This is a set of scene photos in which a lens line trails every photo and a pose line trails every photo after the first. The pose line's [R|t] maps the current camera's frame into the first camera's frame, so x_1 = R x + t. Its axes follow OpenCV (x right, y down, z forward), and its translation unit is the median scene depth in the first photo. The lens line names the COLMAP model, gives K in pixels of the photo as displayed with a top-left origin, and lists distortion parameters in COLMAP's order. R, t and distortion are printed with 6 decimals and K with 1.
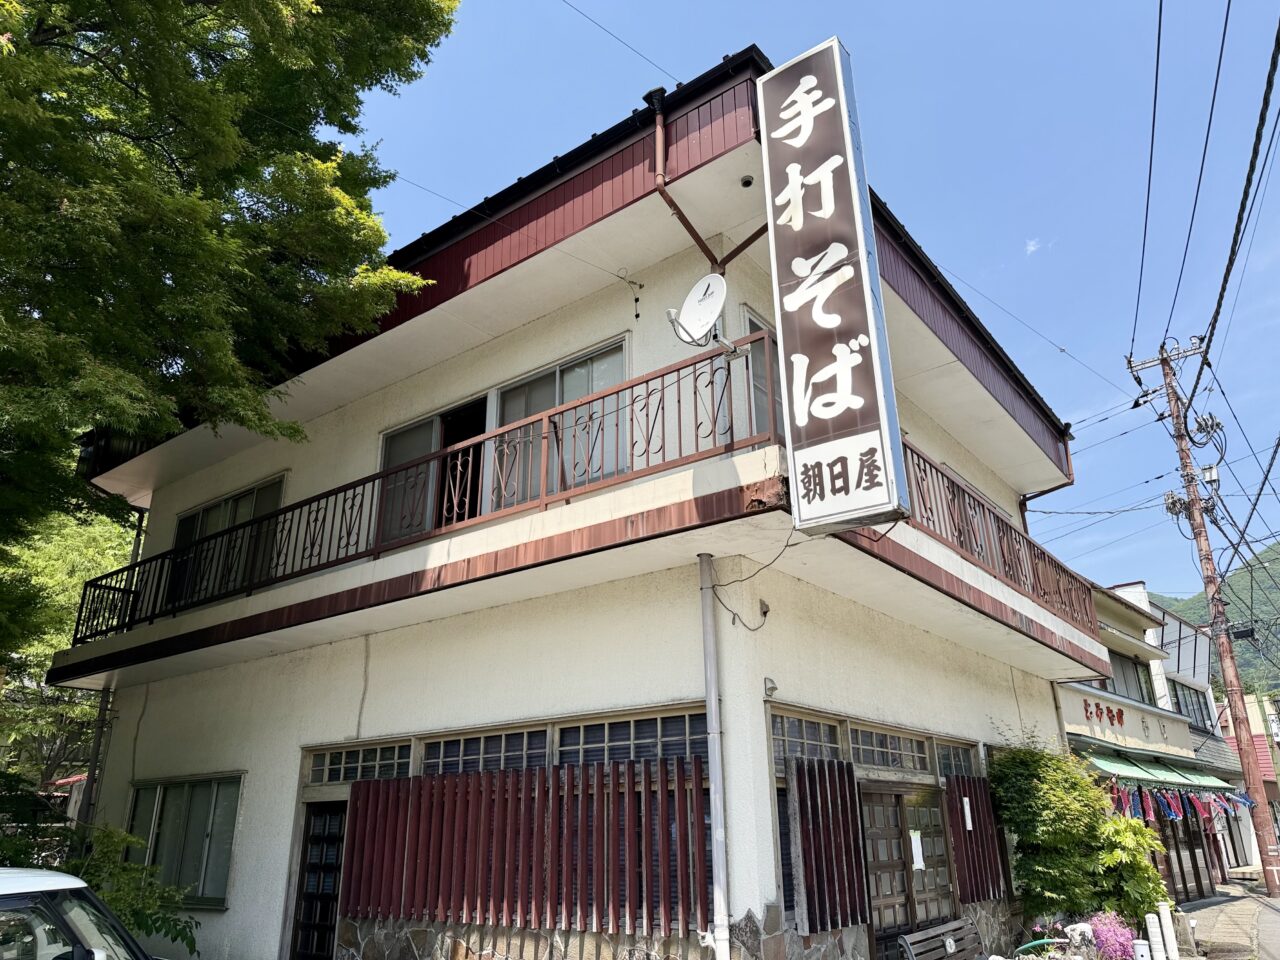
lens RADIAL K [[888.6, 0, 641.9], [0, 888.6, 477.4], [0, 0, 1]] dist [0.021848, -0.026190]
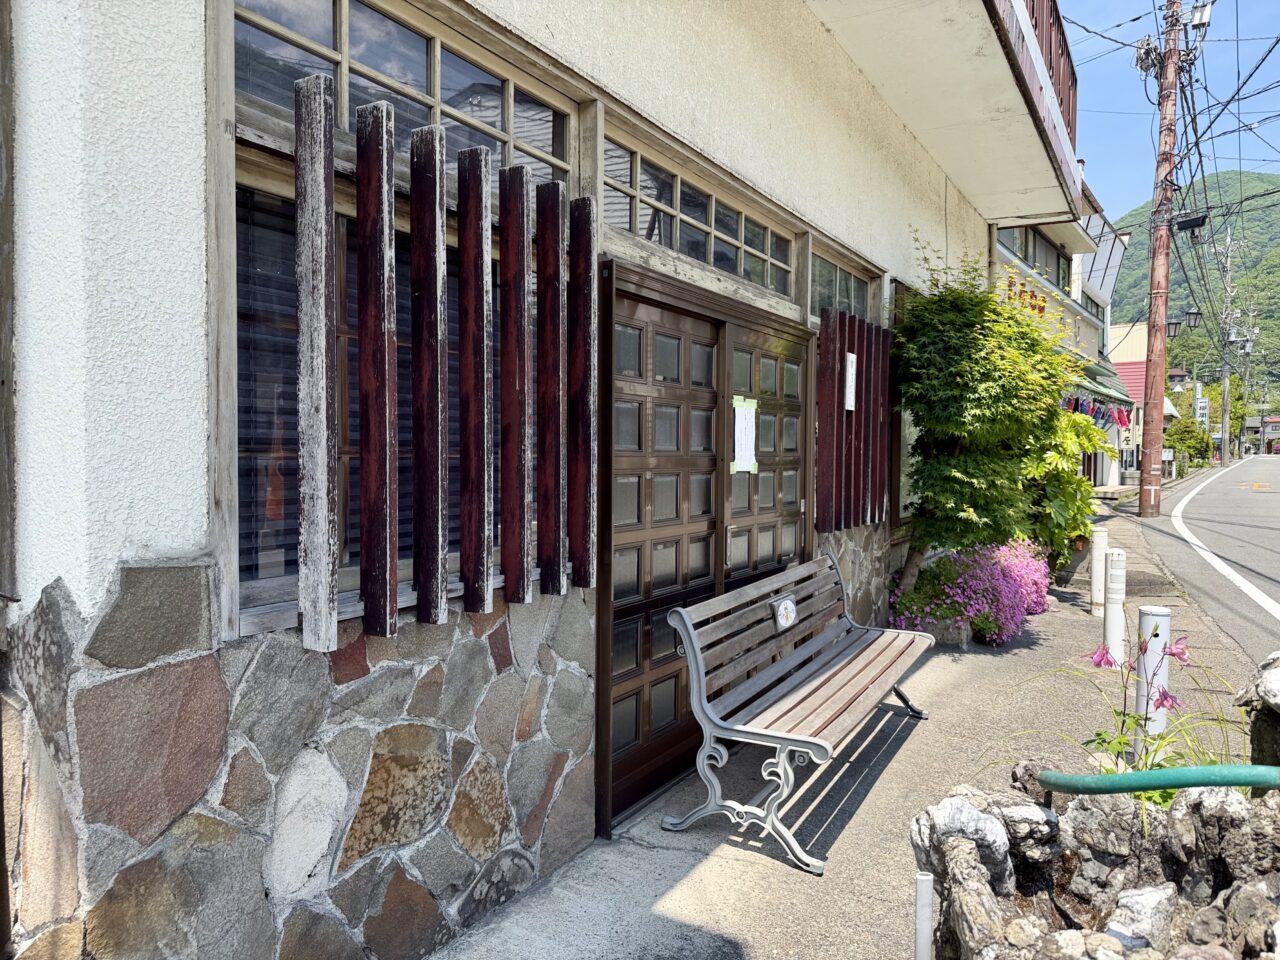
lens RADIAL K [[888.6, 0, 637.7], [0, 888.6, 477.4], [0, 0, 1]] dist [0.021848, -0.026190]
pose [[0.992231, 0.012612, 0.123767, 0.169317], [-0.060371, 0.918674, 0.390377, 0.225130], [-0.108778, -0.394816, 0.912298, 0.494429]]
